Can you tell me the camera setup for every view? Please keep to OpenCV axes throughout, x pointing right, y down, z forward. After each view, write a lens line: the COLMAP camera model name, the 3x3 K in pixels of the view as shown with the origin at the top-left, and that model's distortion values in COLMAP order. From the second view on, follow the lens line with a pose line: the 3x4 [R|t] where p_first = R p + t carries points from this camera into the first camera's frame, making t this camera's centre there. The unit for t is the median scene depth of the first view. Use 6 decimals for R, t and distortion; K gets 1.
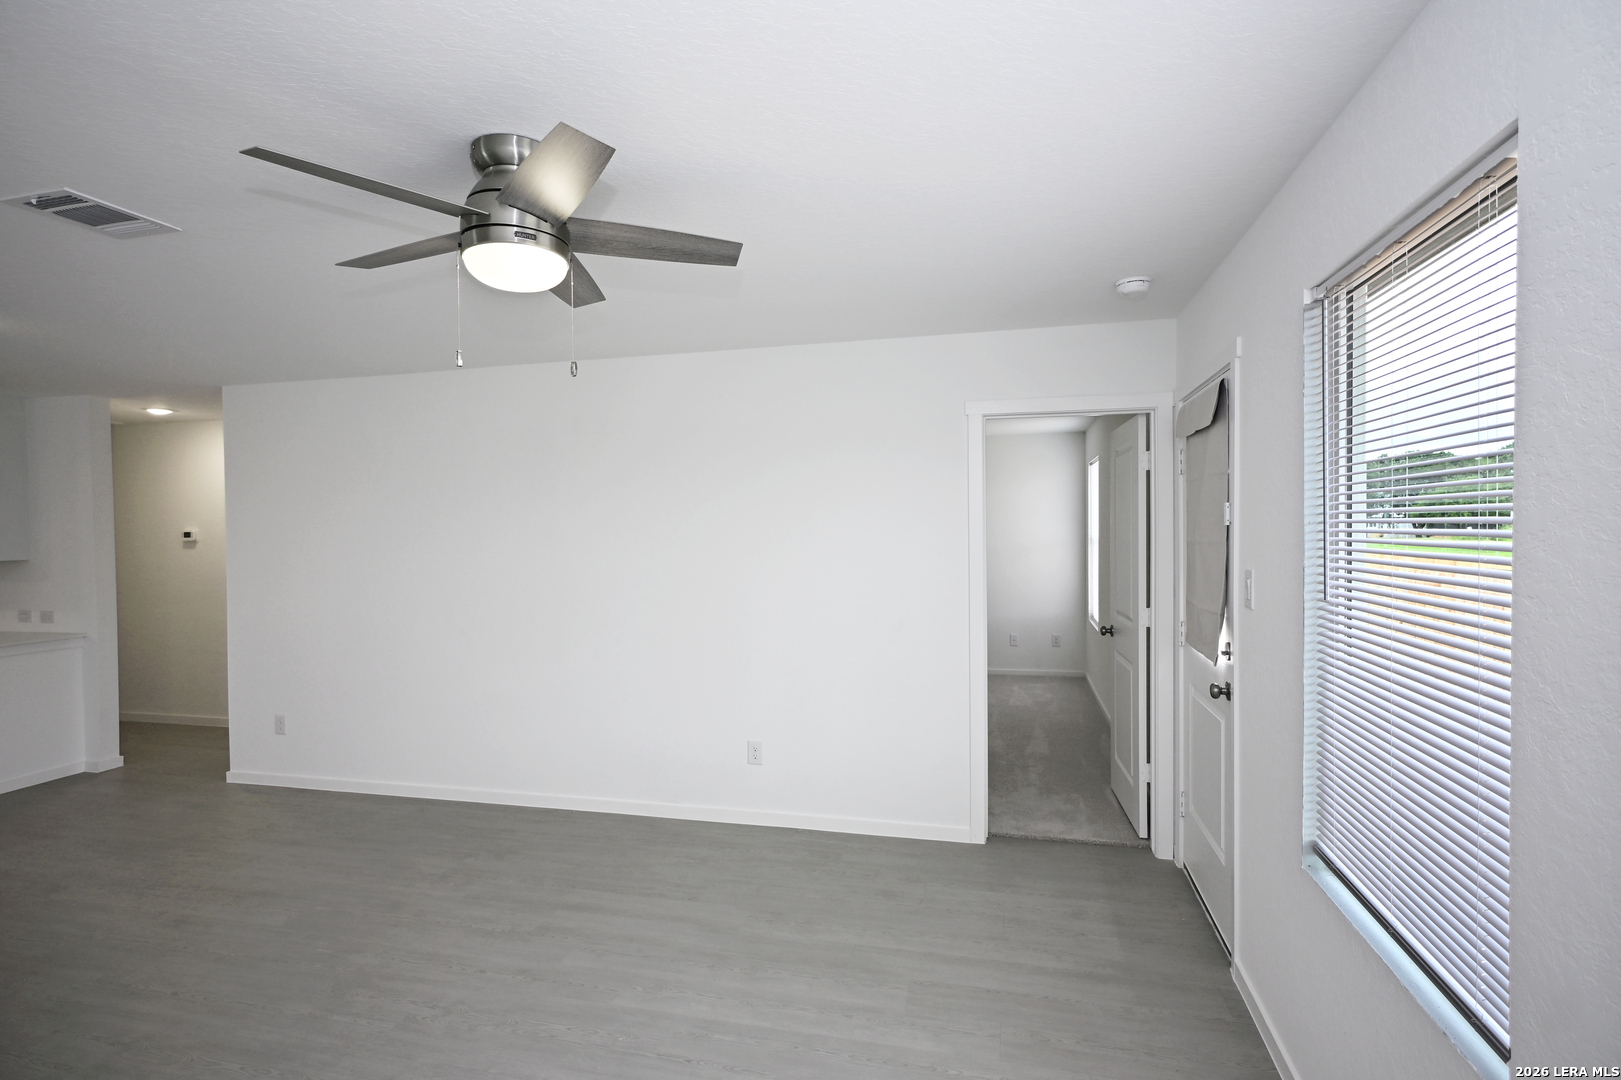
lens RADIAL K [[788.7, 0, 803.6], [0, 788.7, 539.3], [0, 0, 1]] dist [-0.002097, 0.003202]
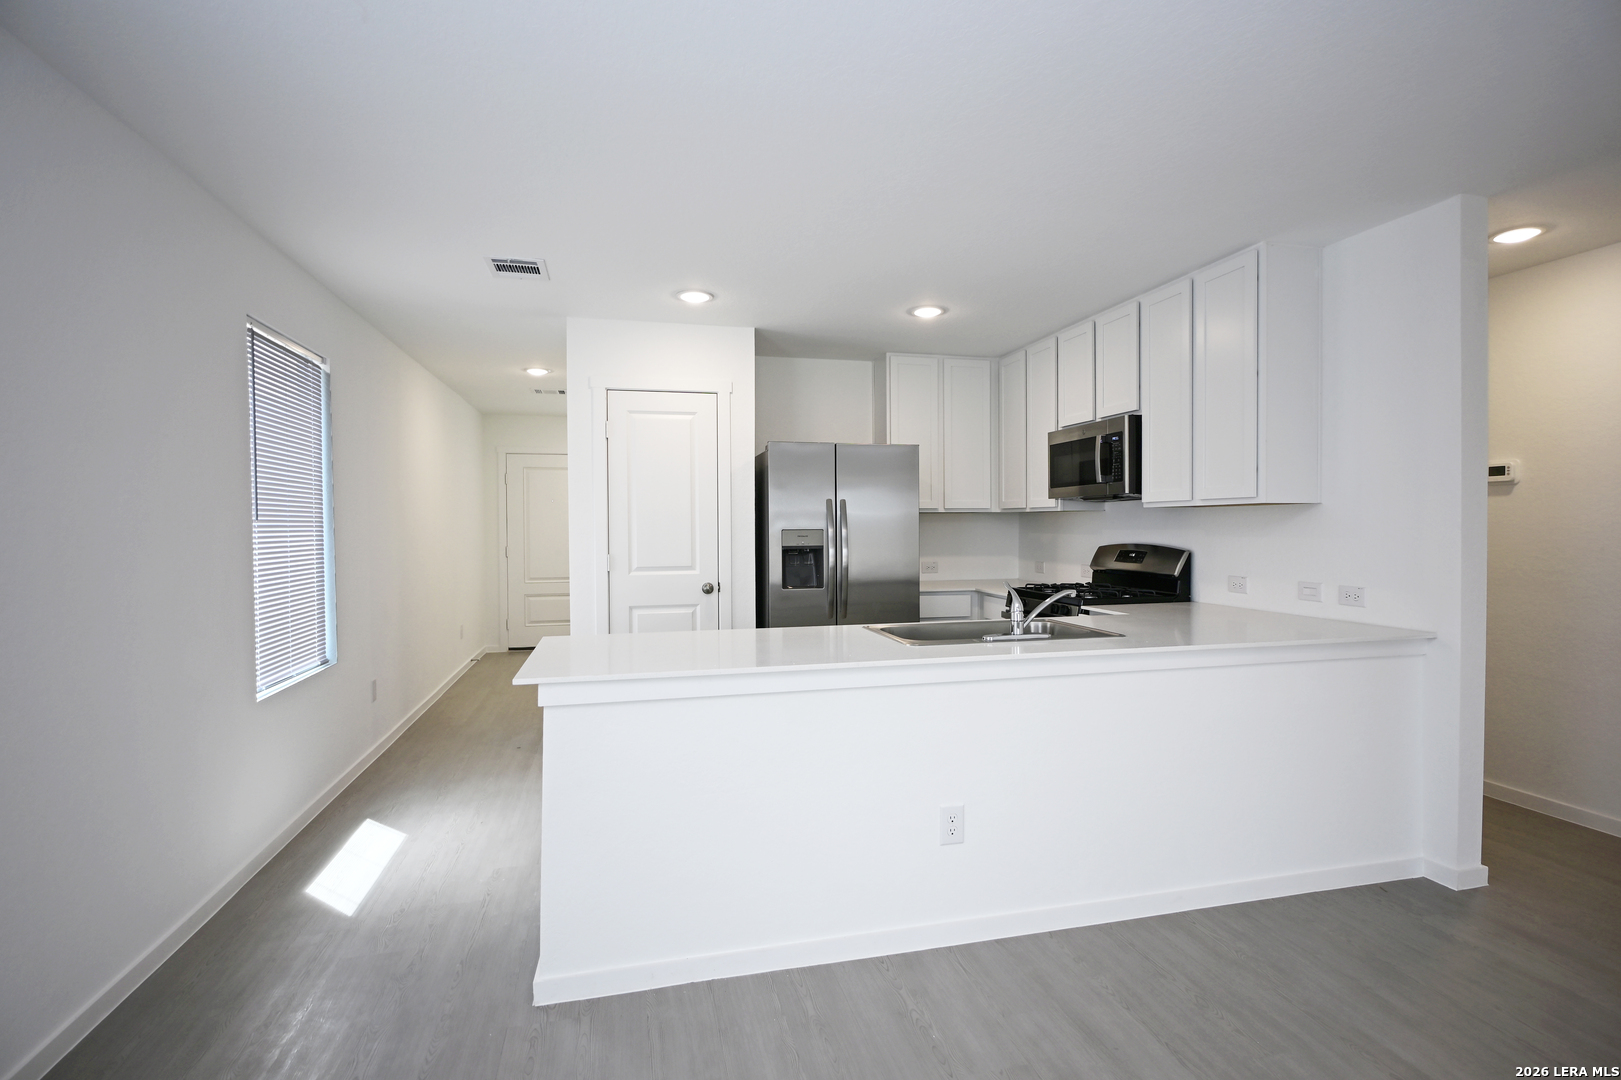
lens RADIAL K [[788.7, 0, 823.4], [0, 788.7, 533.1], [0, 0, 1]] dist [-0.002097, 0.003202]
pose [[0.478010, 0.020630, -0.878112, -1.182692], [-0.013182, 0.999780, 0.016312, 0.085892], [0.878256, 0.003778, 0.478177, 0.667697]]
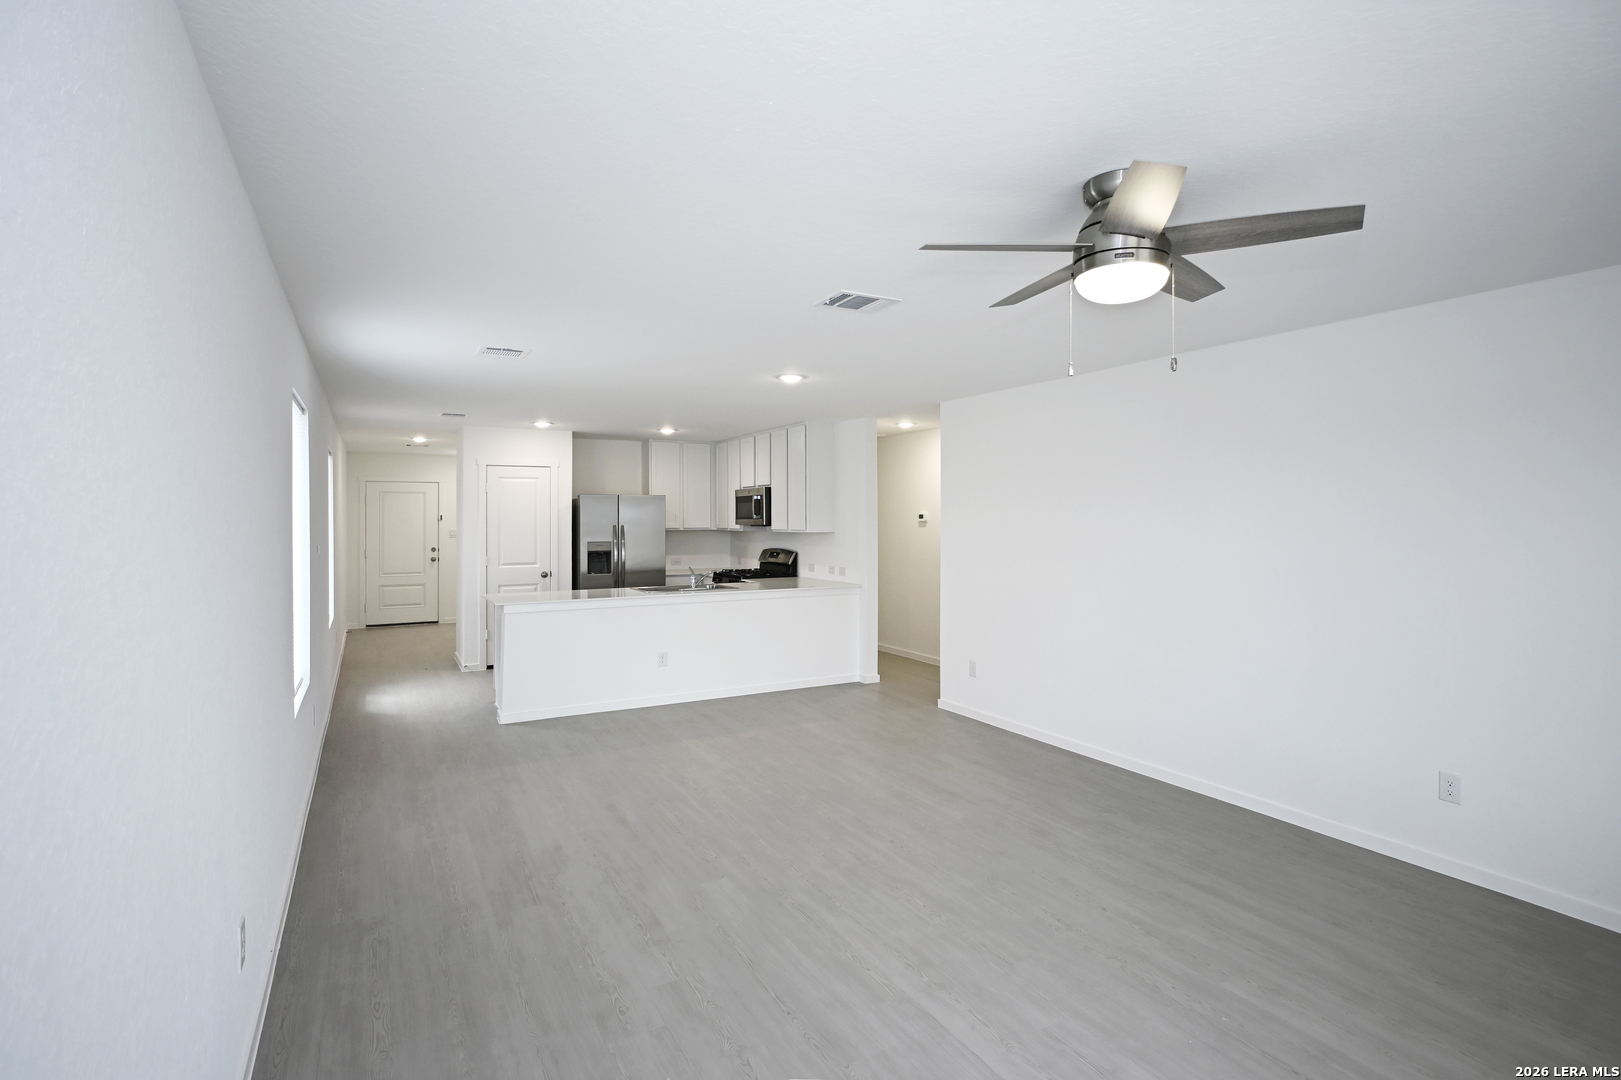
lens RADIAL K [[788.7, 0, 847.8], [0, 788.7, 515.4], [0, 0, 1]] dist [-0.002097, 0.003202]
pose [[0.714868, 0.009454, -0.699195, 0.127599], [-0.018576, 0.999812, -0.005473, 0.004095], [0.699012, 0.016900, 0.714910, -0.071101]]
